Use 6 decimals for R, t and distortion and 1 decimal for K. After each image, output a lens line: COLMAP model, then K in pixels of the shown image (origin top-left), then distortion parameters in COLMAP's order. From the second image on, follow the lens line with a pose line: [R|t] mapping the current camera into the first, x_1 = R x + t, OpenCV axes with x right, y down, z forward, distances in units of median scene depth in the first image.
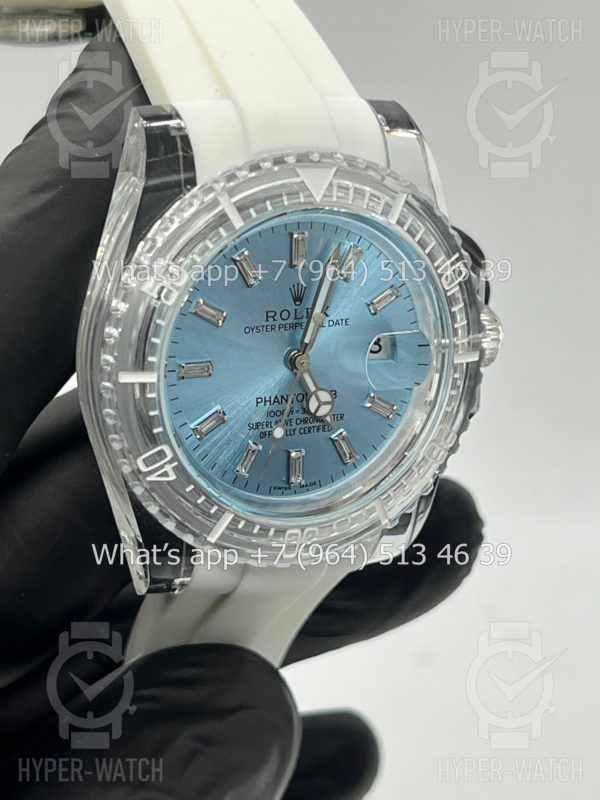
lens RADIAL K [[1891.1, 0, 297.6], [0, 1891.1, 401.3], [0, 0, 1]] dist [0.339425, 0.000000]
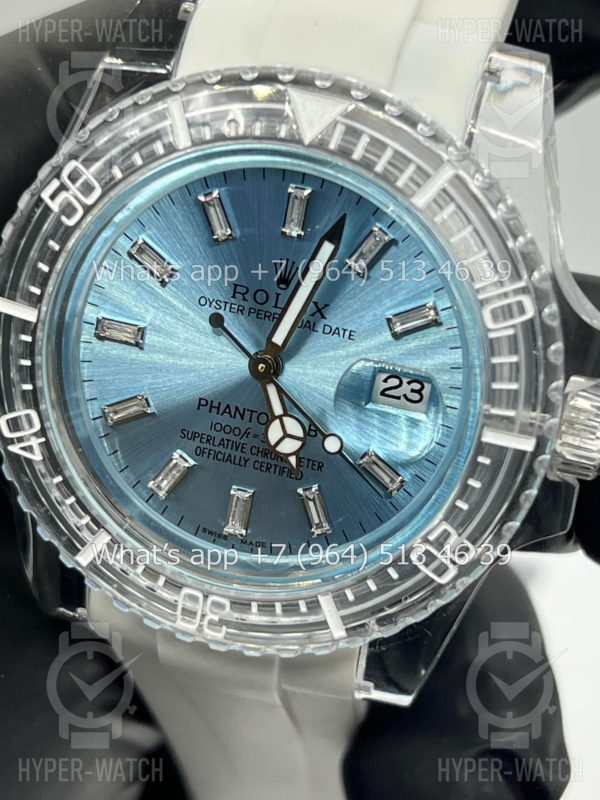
lens RADIAL K [[1891.1, 0, 303.3], [0, 1891.1, 399.9], [0, 0, 1]] dist [0.339425, 0.000000]
pose [[0.772546, 0.265961, -0.576574, 0.431194], [-0.313713, 0.949355, 0.017574, -0.026420], [0.552047, 0.167302, 0.816856, 0.431753]]
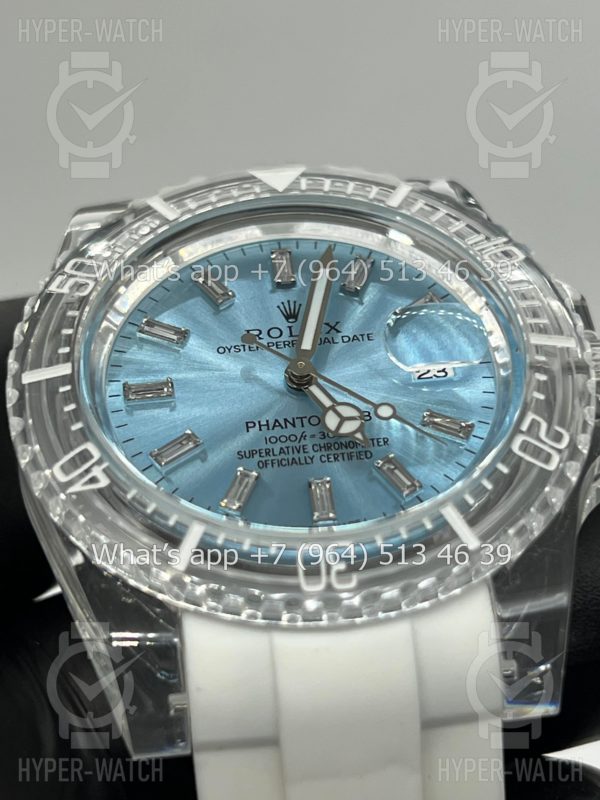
lens RADIAL K [[1891.1, 0, 298.3], [0, 1891.1, 400.7], [0, 0, 1]] dist [0.339425, 0.000000]
pose [[0.893712, -0.368873, -0.255366, 0.183441], [0.035969, 0.626279, -0.778769, 0.556139], [0.447197, 0.686810, 0.572981, 0.596685]]
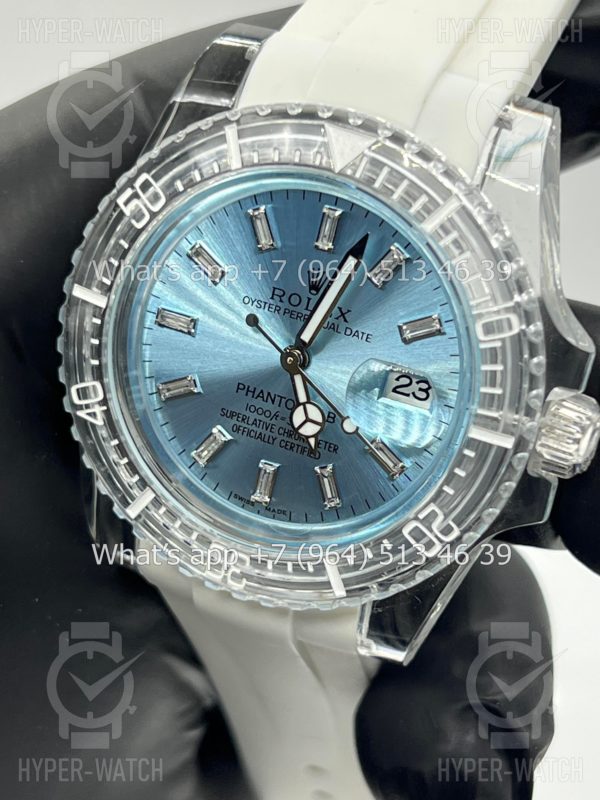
lens RADIAL K [[1891.1, 0, 305.0], [0, 1891.1, 408.0], [0, 0, 1]] dist [0.339425, 0.000000]
pose [[0.684963, 0.319914, -0.654585, 0.561578], [-0.382127, 0.922697, 0.051086, -0.046208], [0.620326, 0.215143, 0.754260, 0.383872]]
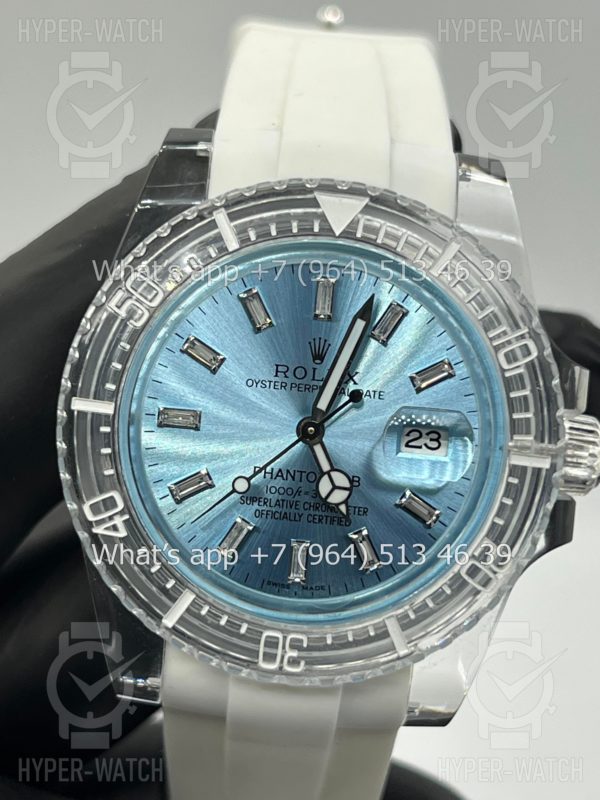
lens RADIAL K [[1891.1, 0, 285.6], [0, 1891.1, 401.9], [0, 0, 1]] dist [0.339425, 0.000000]
pose [[0.903493, 0.080415, -0.420992, 0.345368], [-0.178922, 0.963325, -0.199977, 0.137353], [0.389471, 0.256003, 0.884746, 0.255216]]
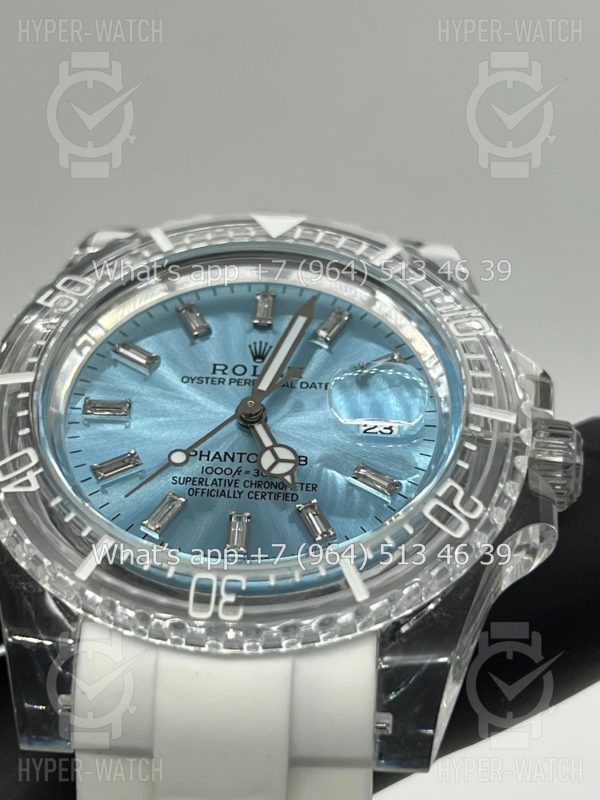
lens RADIAL K [[1891.1, 0, 268.4], [0, 1891.1, 412.0], [0, 0, 1]] dist [0.339425, 0.000000]
pose [[0.883434, -0.248312, -0.397349, 0.312114], [-0.176314, 0.609529, -0.772909, 0.570456], [0.434118, 0.752872, 0.494698, 0.633615]]
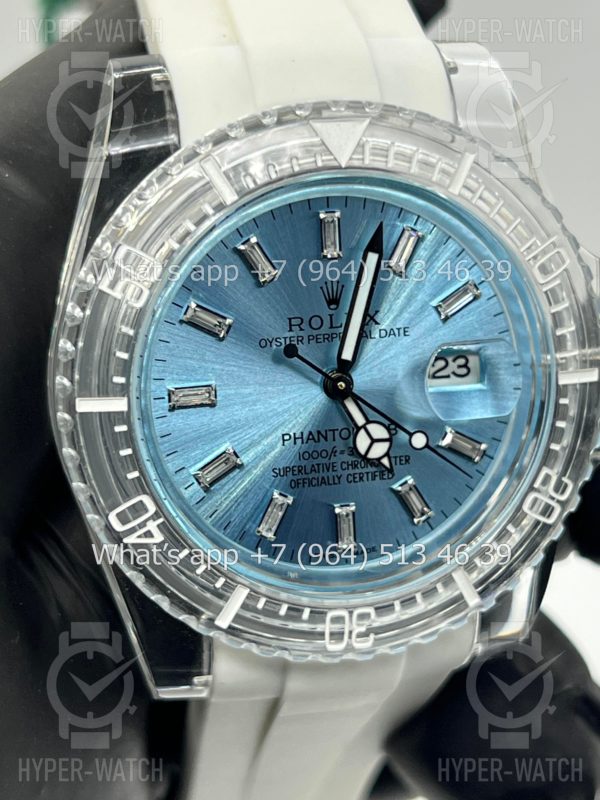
lens RADIAL K [[1891.1, 0, 293.2], [0, 1891.1, 398.0], [0, 0, 1]] dist [0.339425, 0.000000]
pose [[0.971574, -0.030026, -0.234823, 0.161149], [0.012846, 0.997149, -0.074350, 0.040299], [0.236386, 0.069220, 0.969190, 0.271430]]
